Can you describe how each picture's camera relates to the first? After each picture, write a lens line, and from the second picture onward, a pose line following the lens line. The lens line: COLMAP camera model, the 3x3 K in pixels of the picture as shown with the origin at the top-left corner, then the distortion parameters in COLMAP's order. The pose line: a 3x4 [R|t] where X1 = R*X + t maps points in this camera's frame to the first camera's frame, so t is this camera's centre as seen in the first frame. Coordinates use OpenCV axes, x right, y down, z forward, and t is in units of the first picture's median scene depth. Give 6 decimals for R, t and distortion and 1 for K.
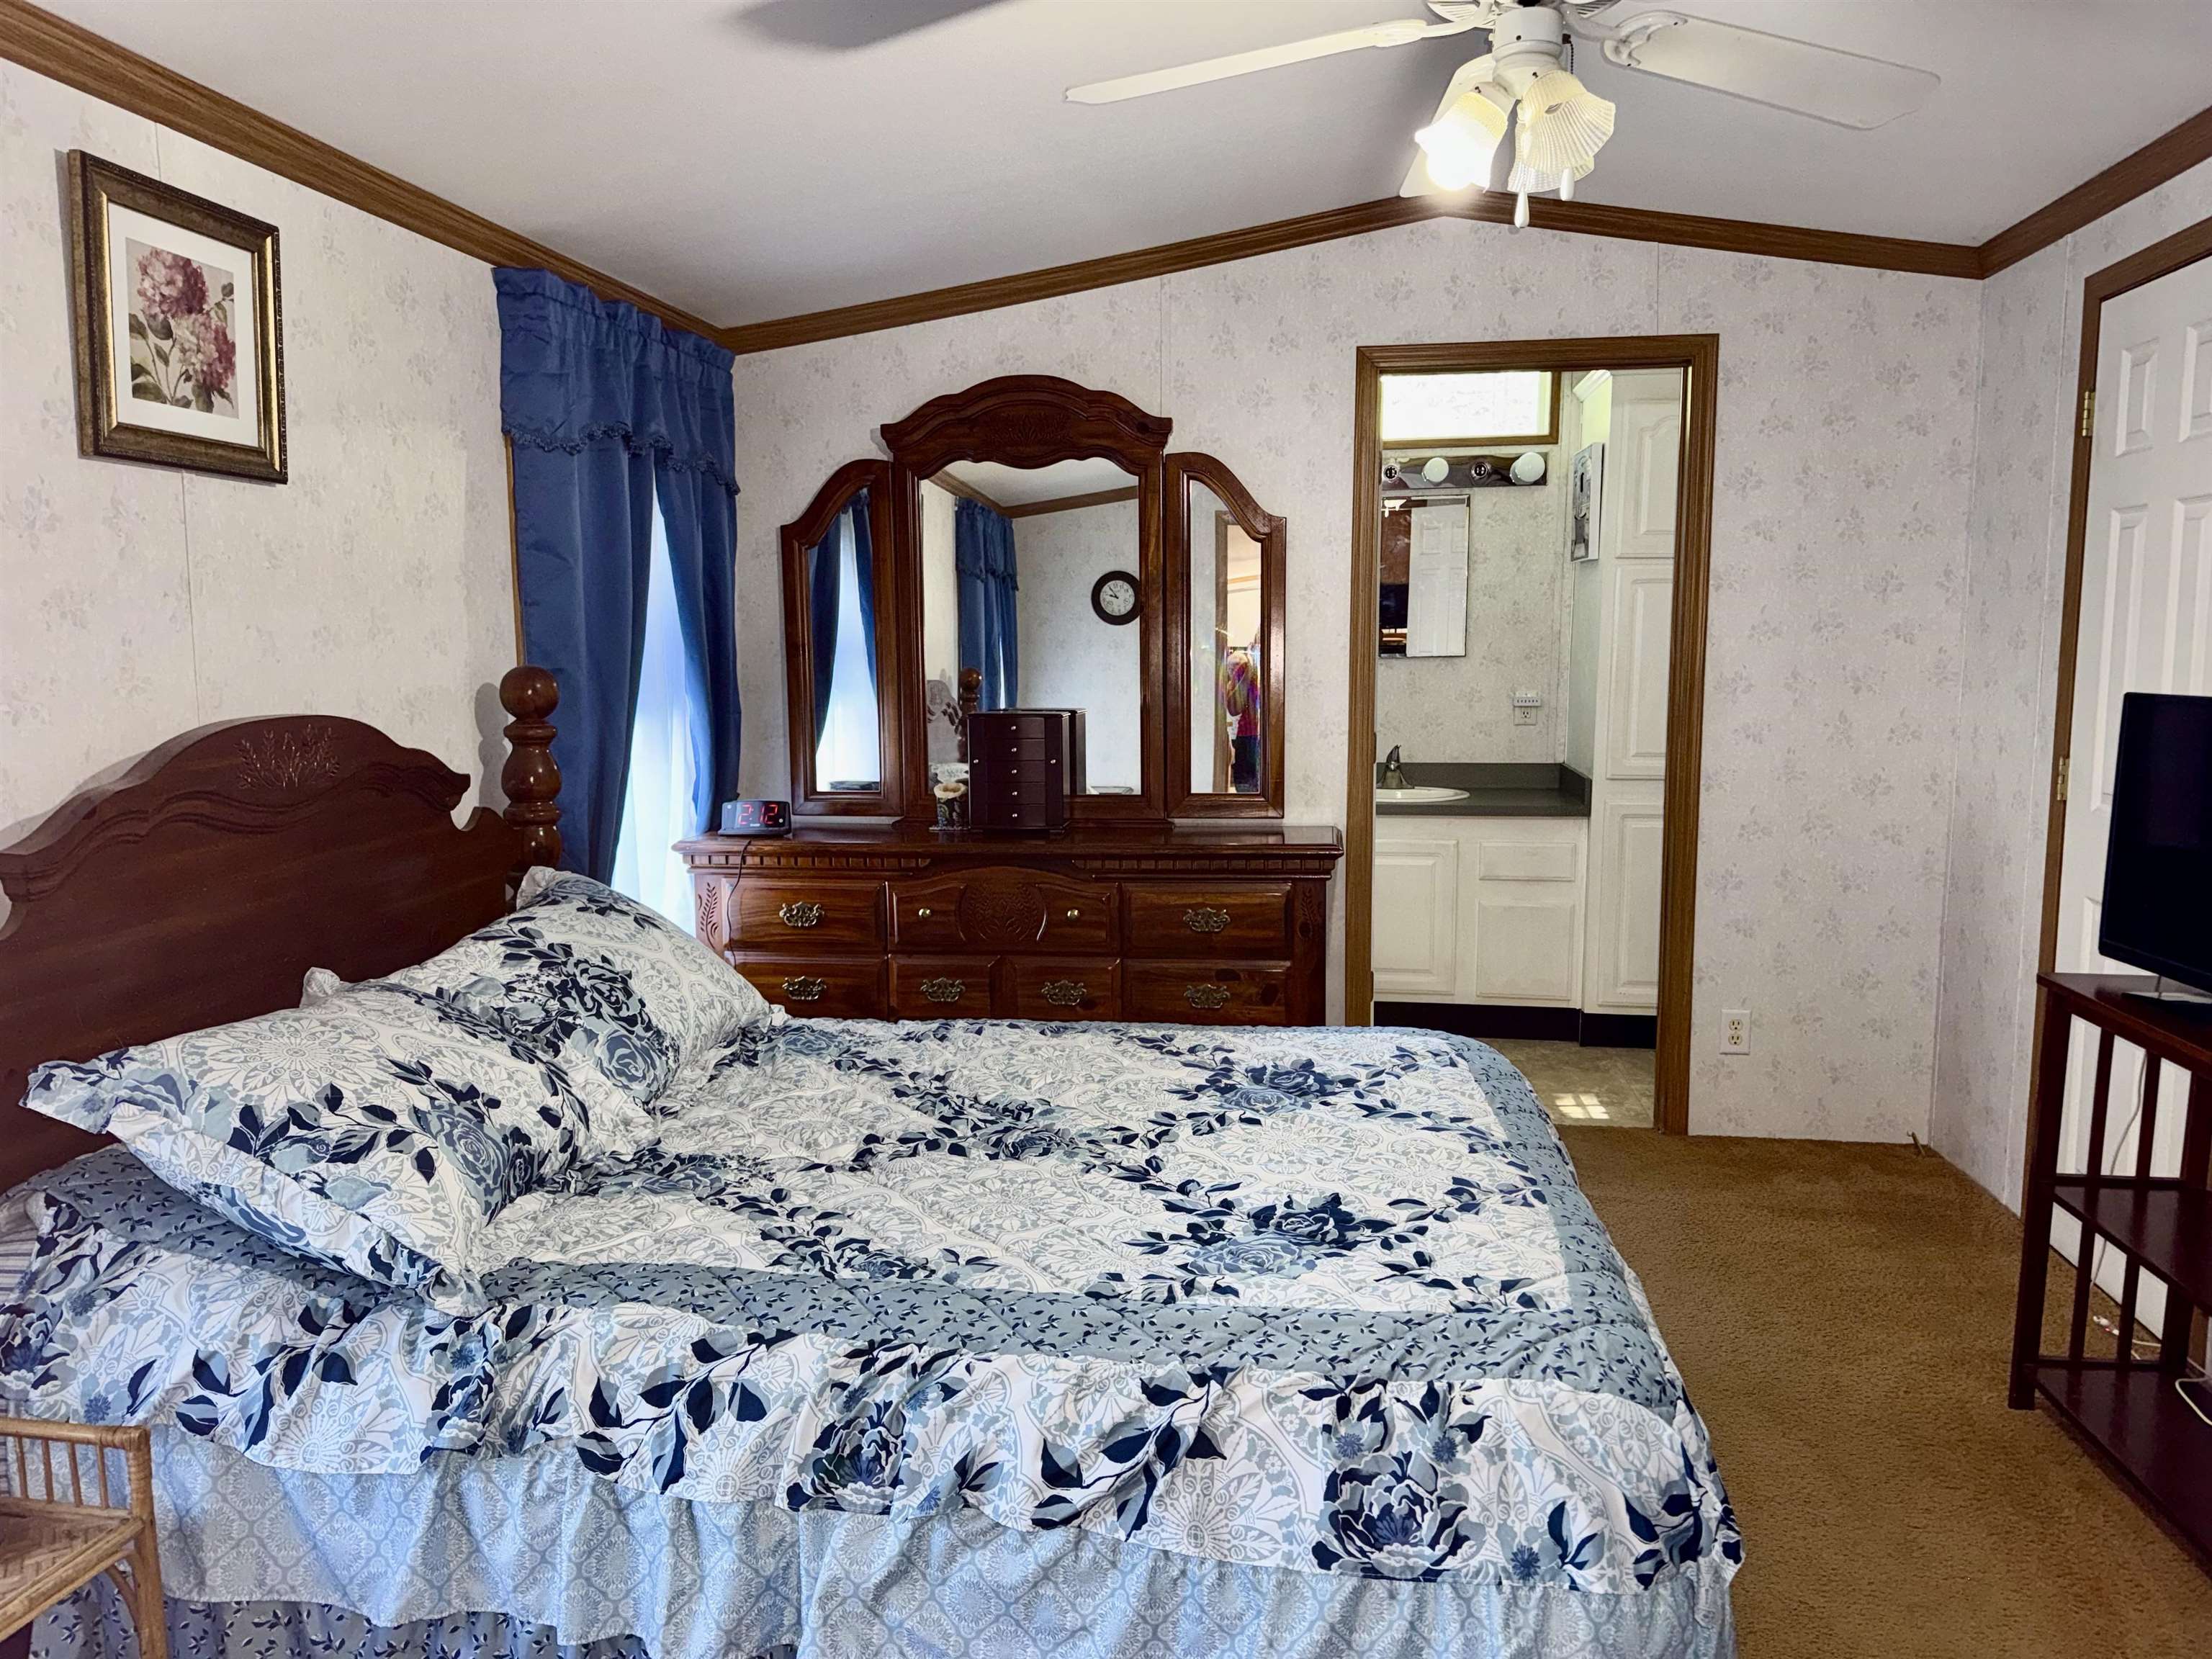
lens RADIAL K [[1525.9, 0, 1099.1], [0, 1525.9, 830.4], [0, 0, 1]] dist [-0.001031, -0.030637]
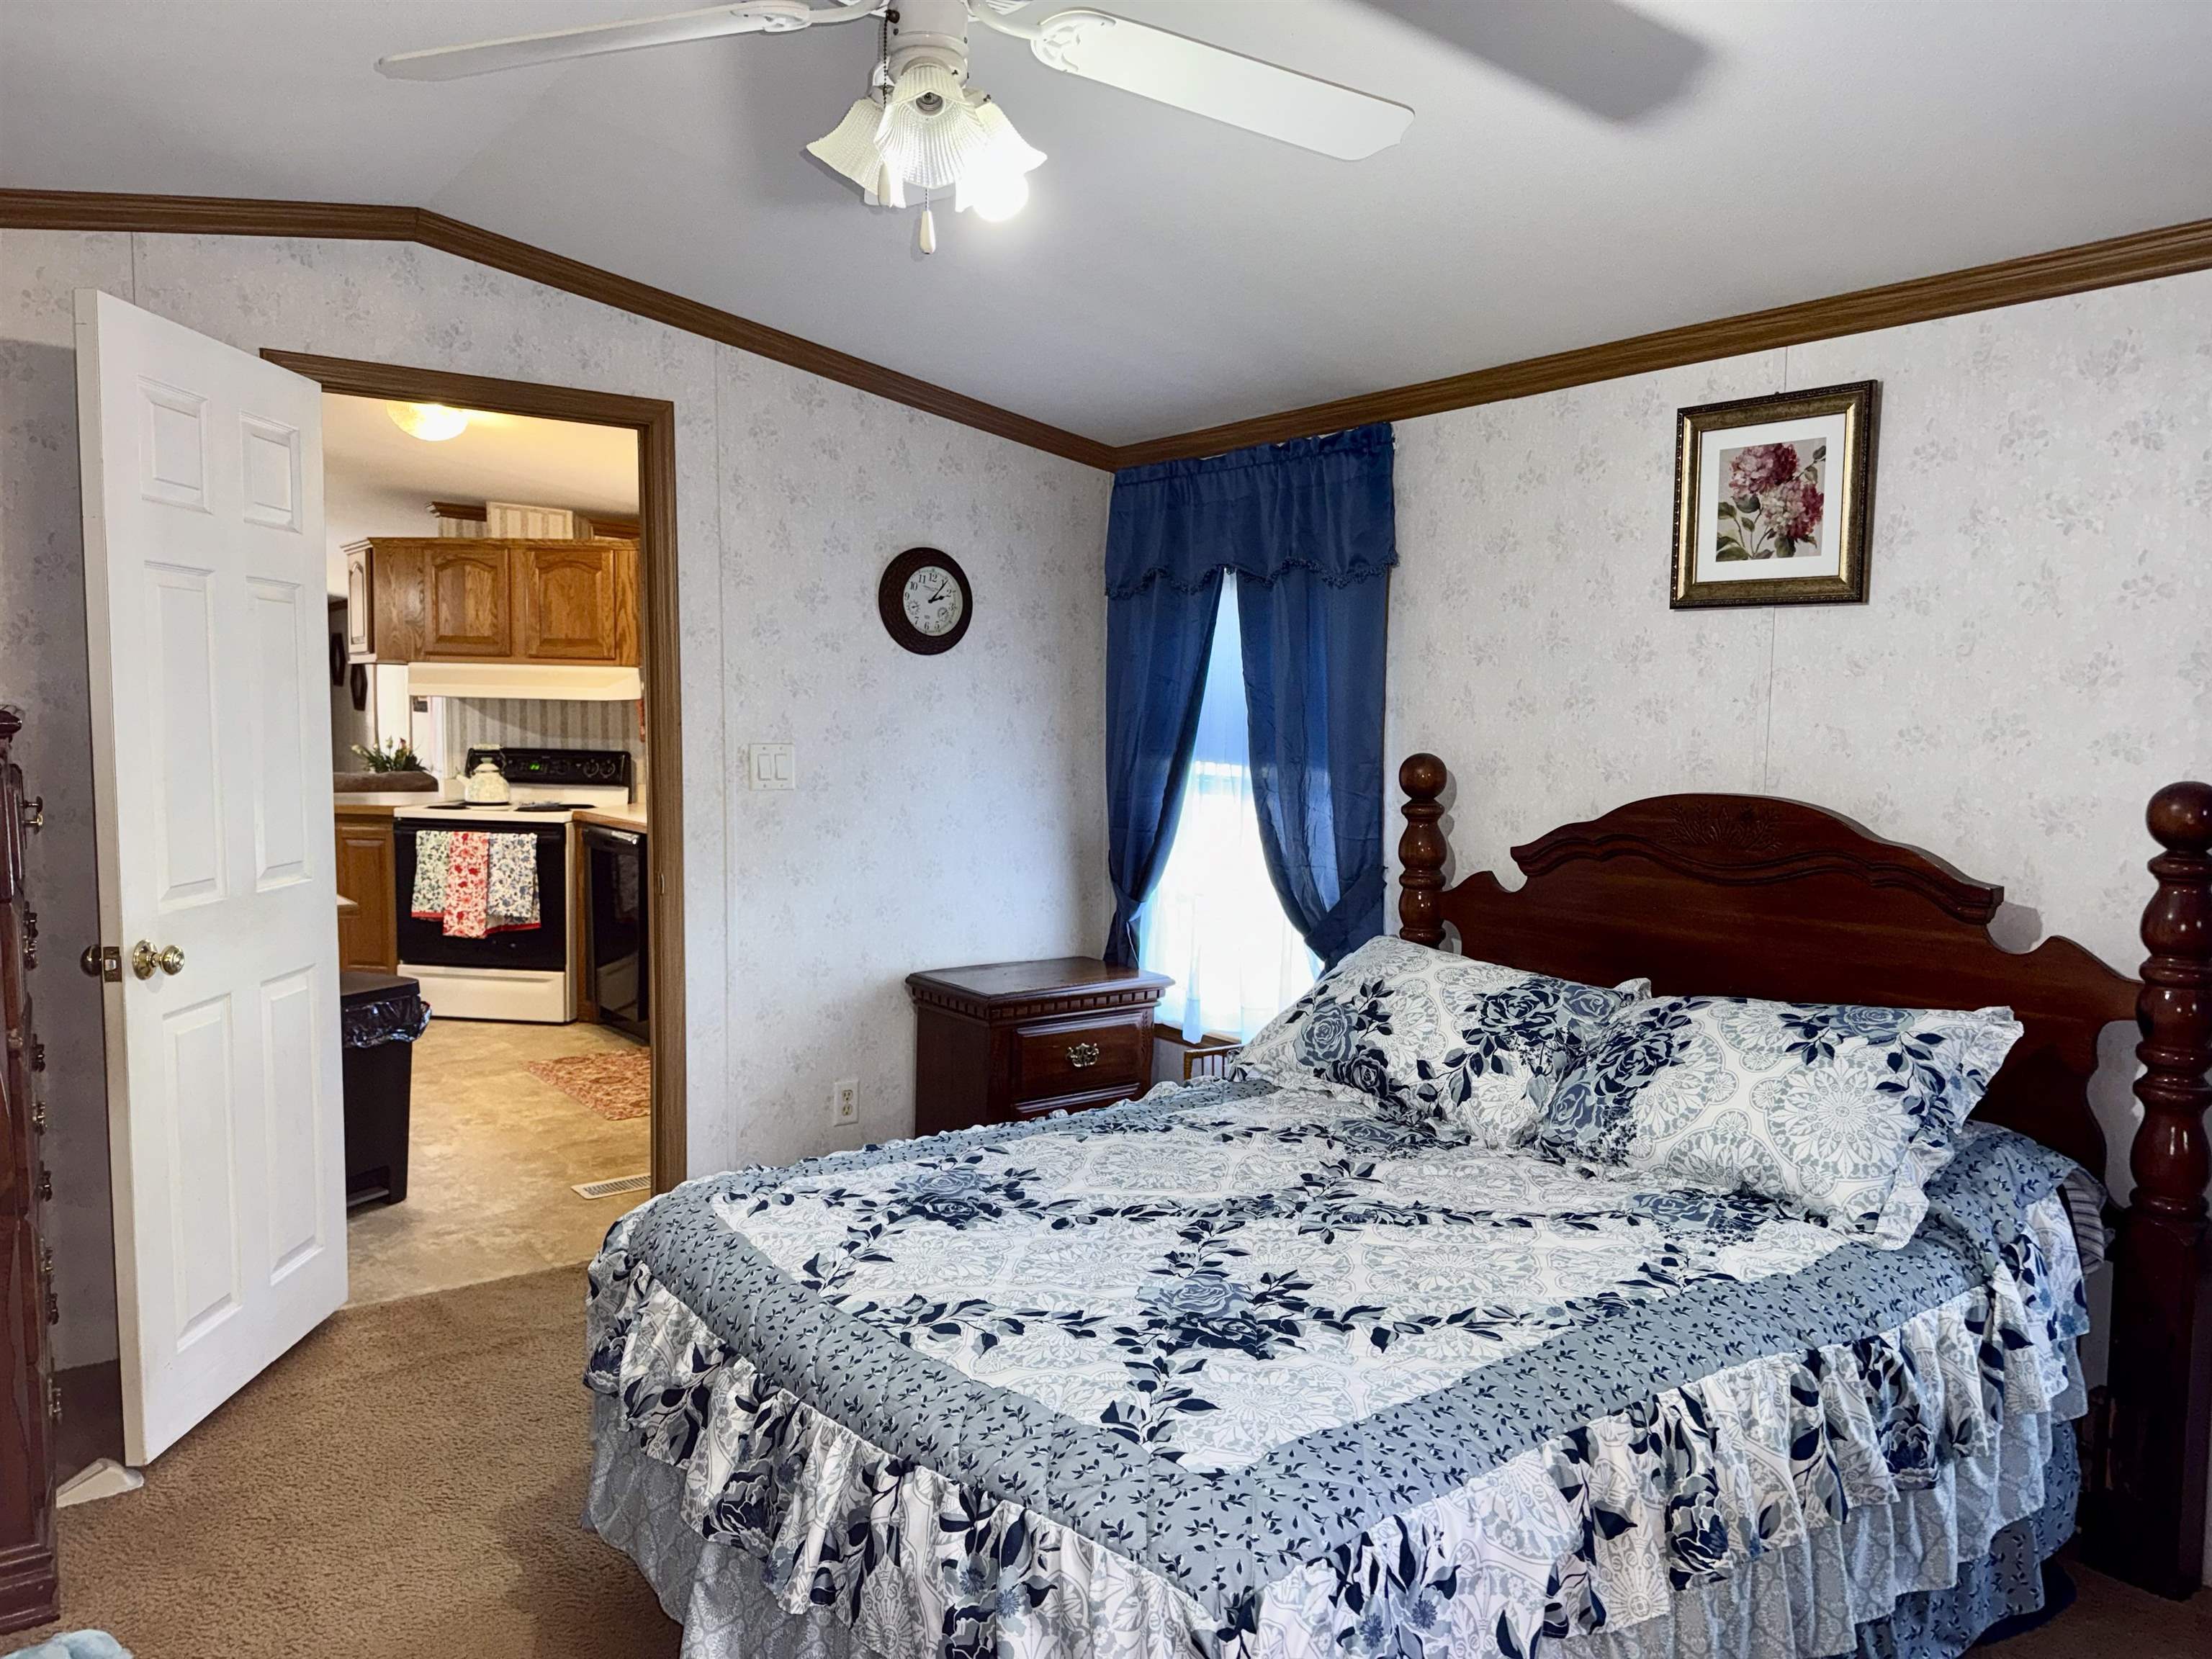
lens RADIAL K [[1563.4, 0, 1168.6], [0, 1563.4, 829.6], [0, 0, 1]] dist [0.007409, 0.000162]
pose [[-0.668172, 0.051010, -0.742256, 0.771752], [-0.108361, 0.980337, 0.164917, -0.218253], [0.736074, 0.190625, -0.649506, 1.561519]]
